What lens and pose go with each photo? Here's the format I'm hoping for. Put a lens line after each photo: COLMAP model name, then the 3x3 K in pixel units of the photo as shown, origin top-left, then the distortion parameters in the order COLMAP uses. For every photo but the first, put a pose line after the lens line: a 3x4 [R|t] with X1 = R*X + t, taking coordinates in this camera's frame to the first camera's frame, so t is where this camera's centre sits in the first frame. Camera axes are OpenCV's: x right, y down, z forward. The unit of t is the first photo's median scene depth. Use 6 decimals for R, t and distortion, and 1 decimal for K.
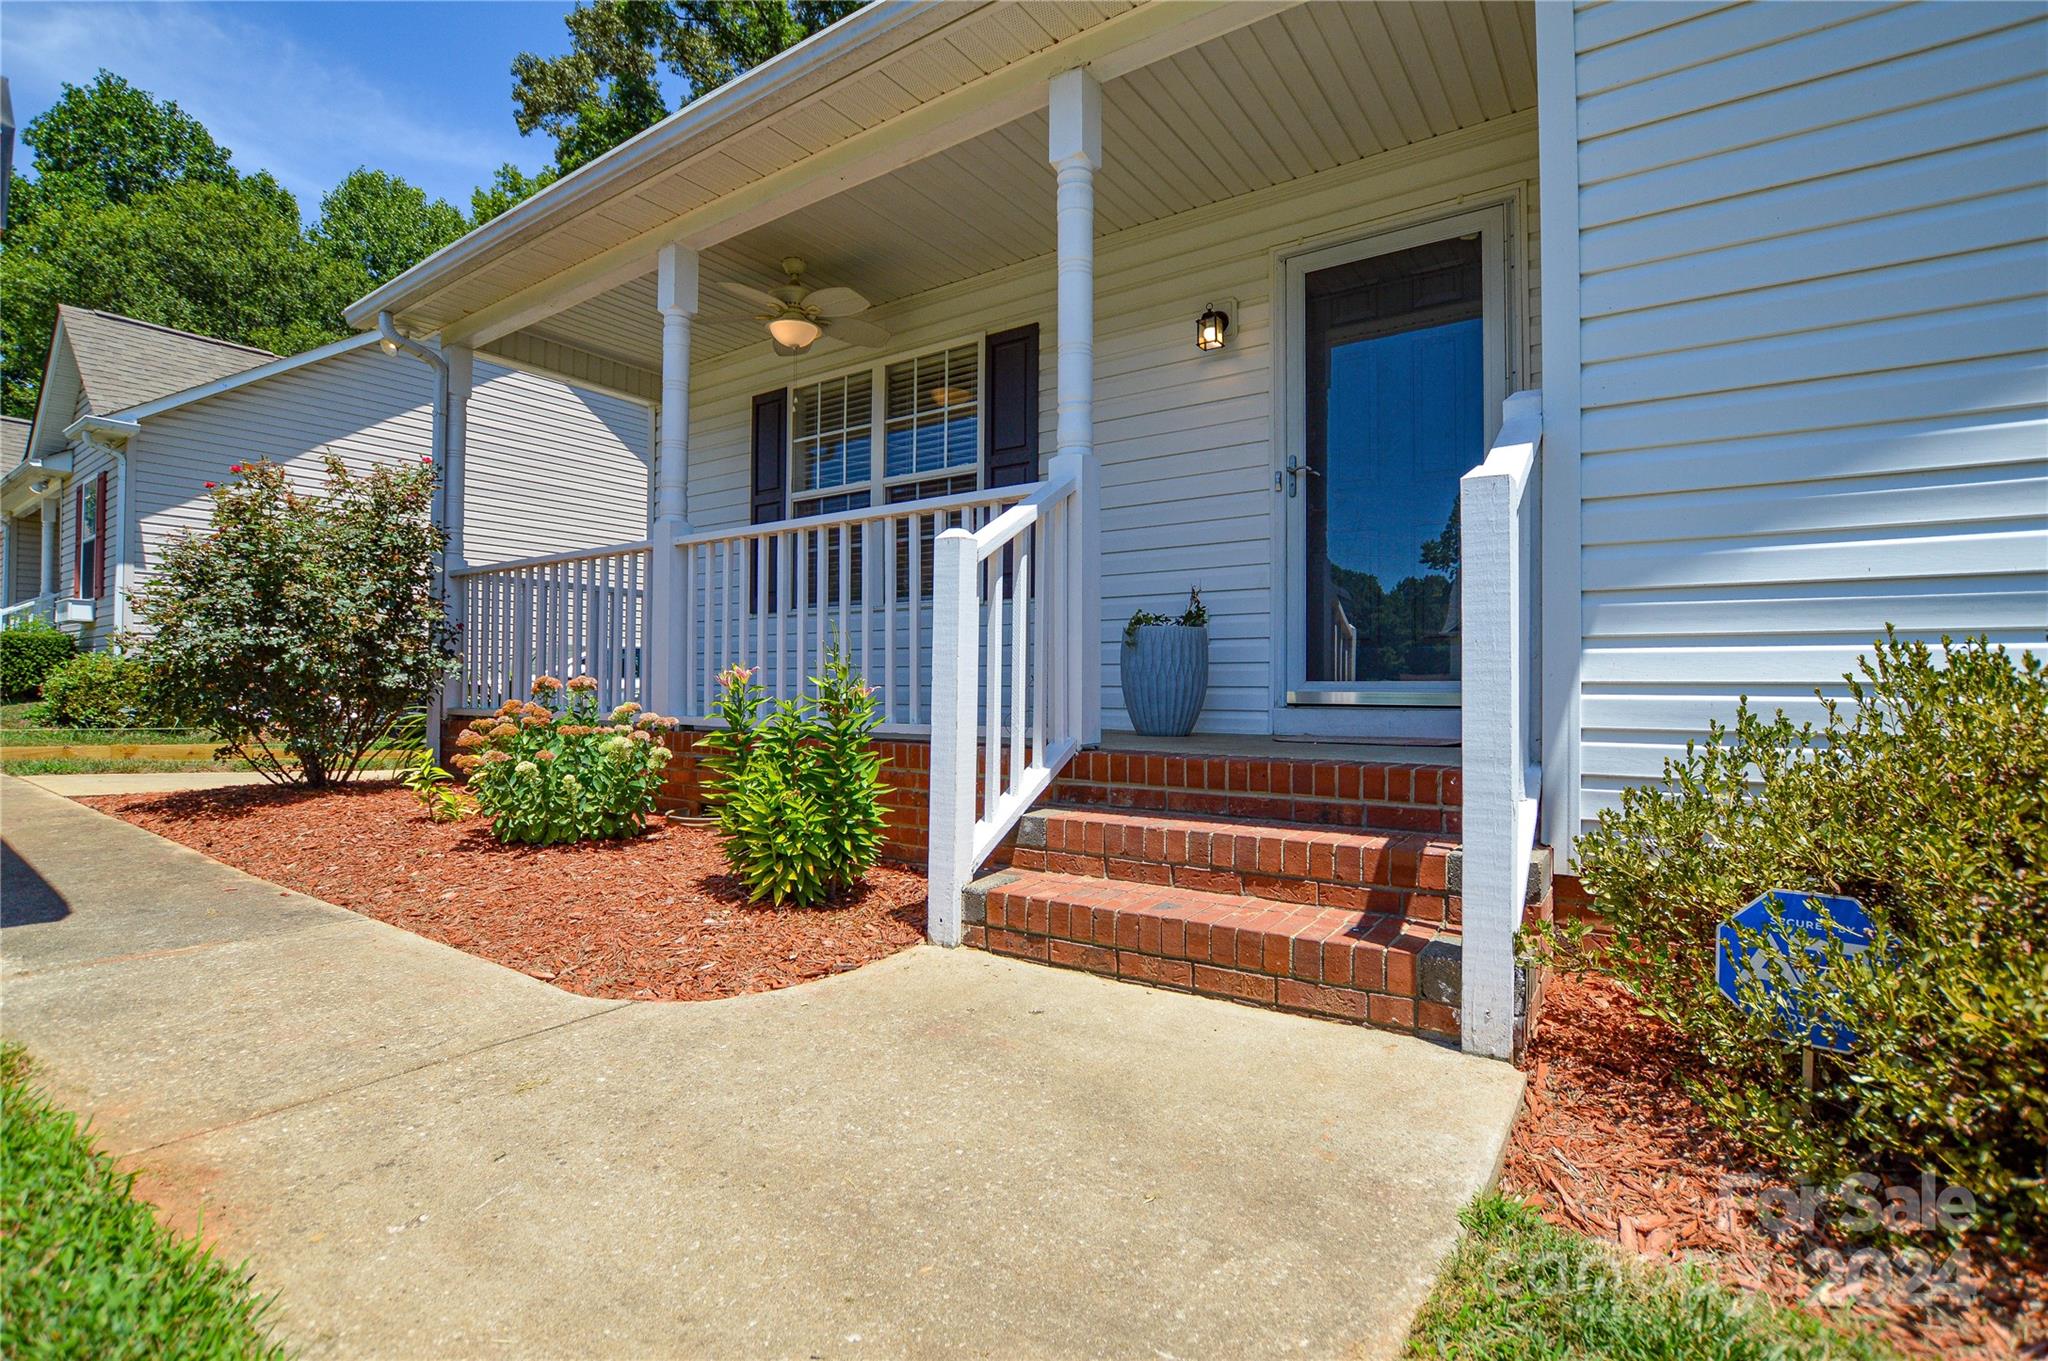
lens RADIAL K [[1005.2, 0, 1024.0], [0, 1005.2, 680.5], [0, 0, 1]] dist [-0.001759, -0.000034]
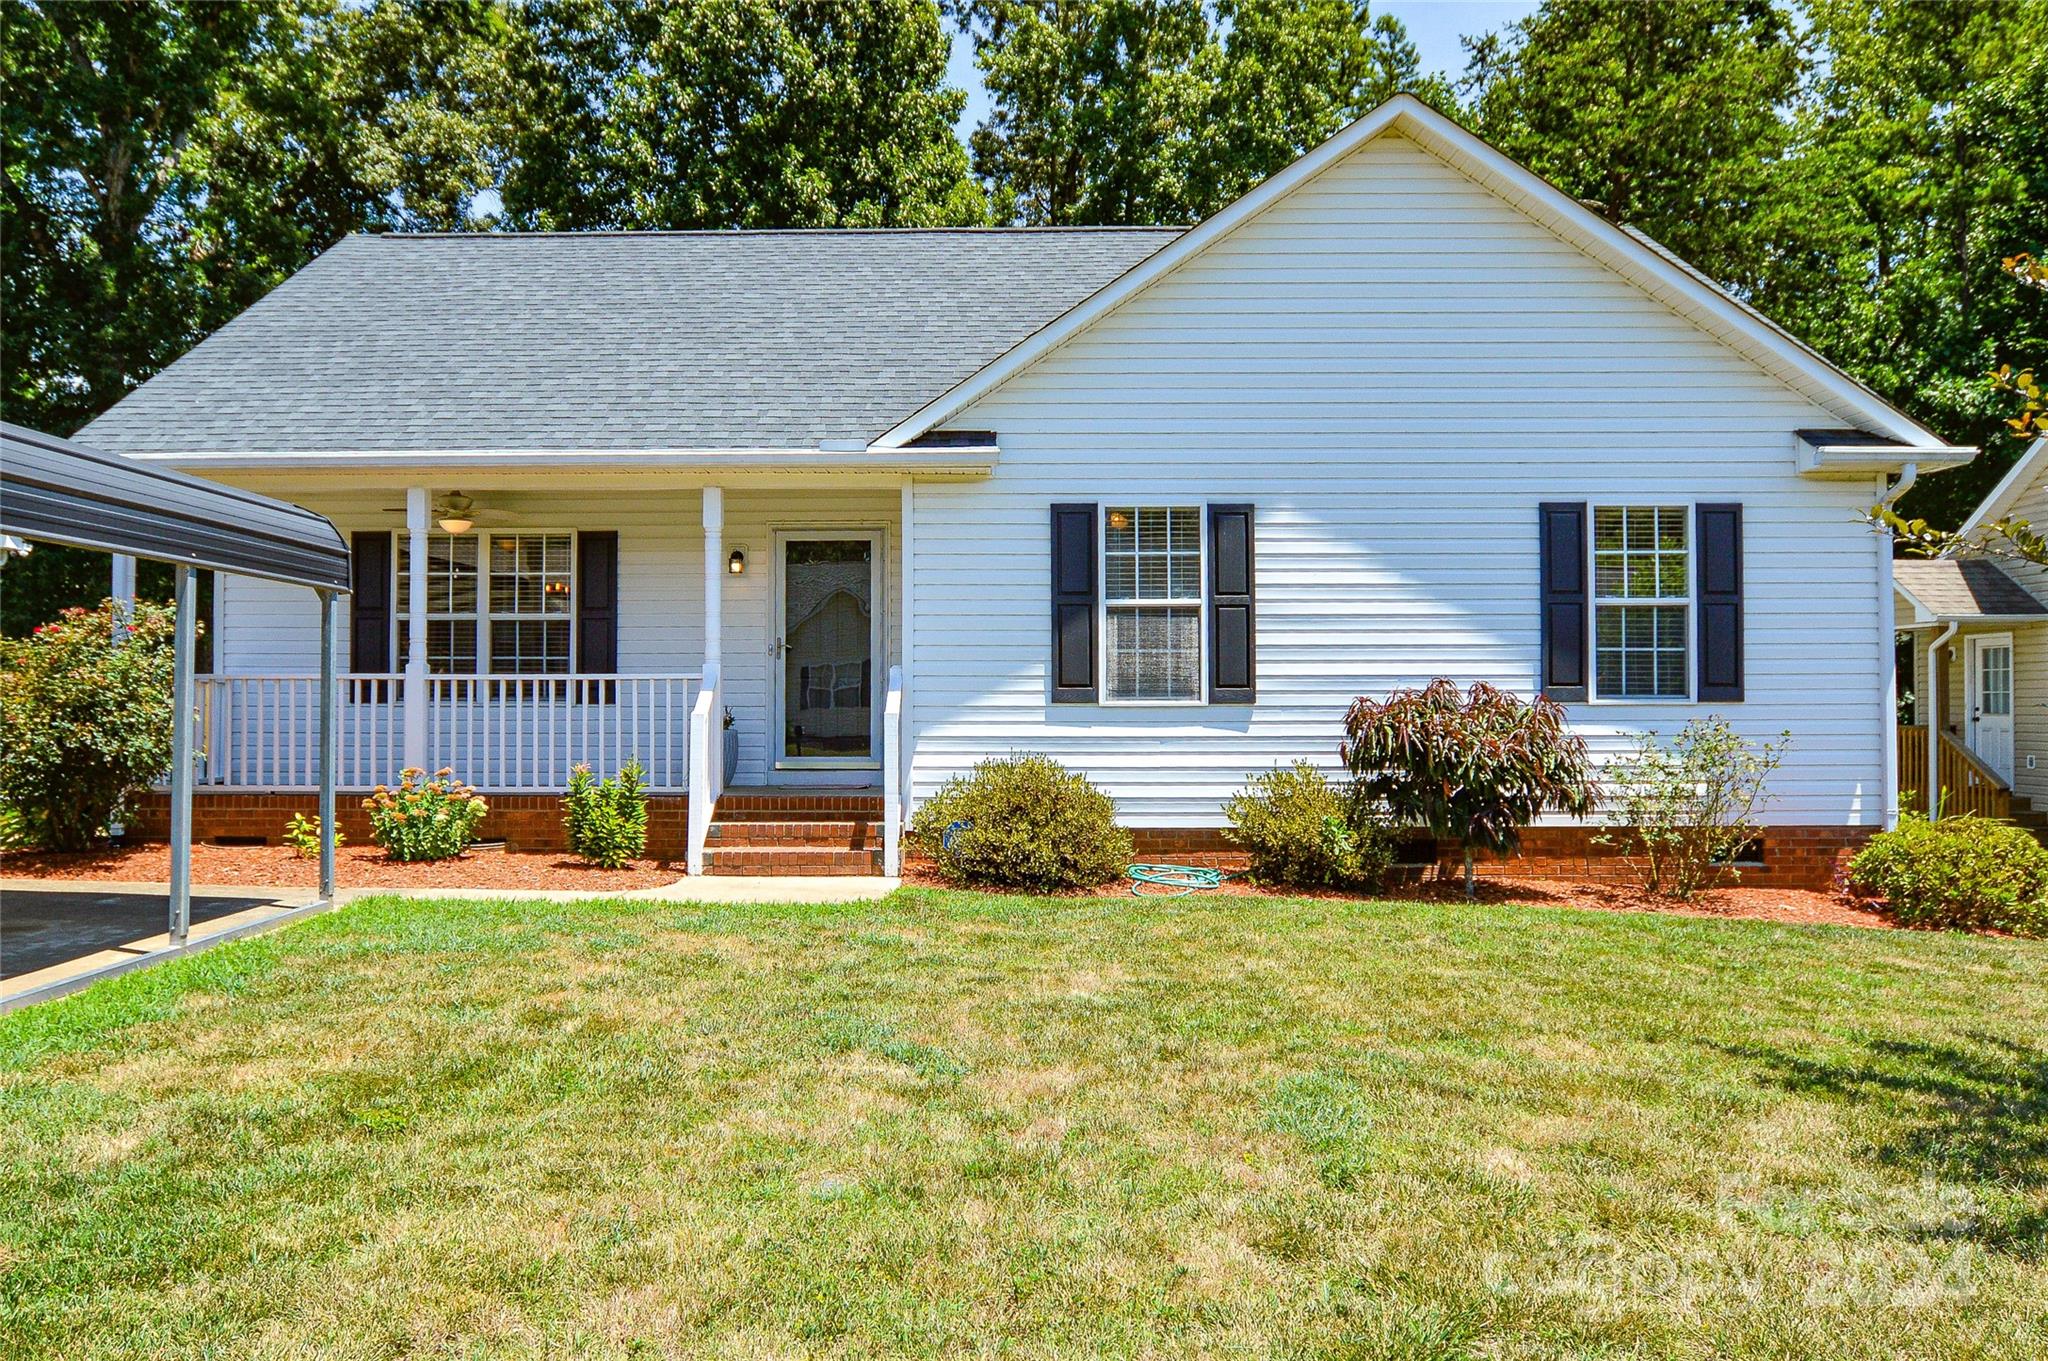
lens RADIAL K [[972.1, 0, 1022.0], [0, 972.1, 704.6], [0, 0, 1]] dist [-0.018603, 0.000215]
pose [[0.811342, 0.005829, 0.584543, -0.873831], [-0.002329, 0.999975, -0.006740, -0.161607], [-0.584567, 0.004107, 0.811335, -1.533858]]
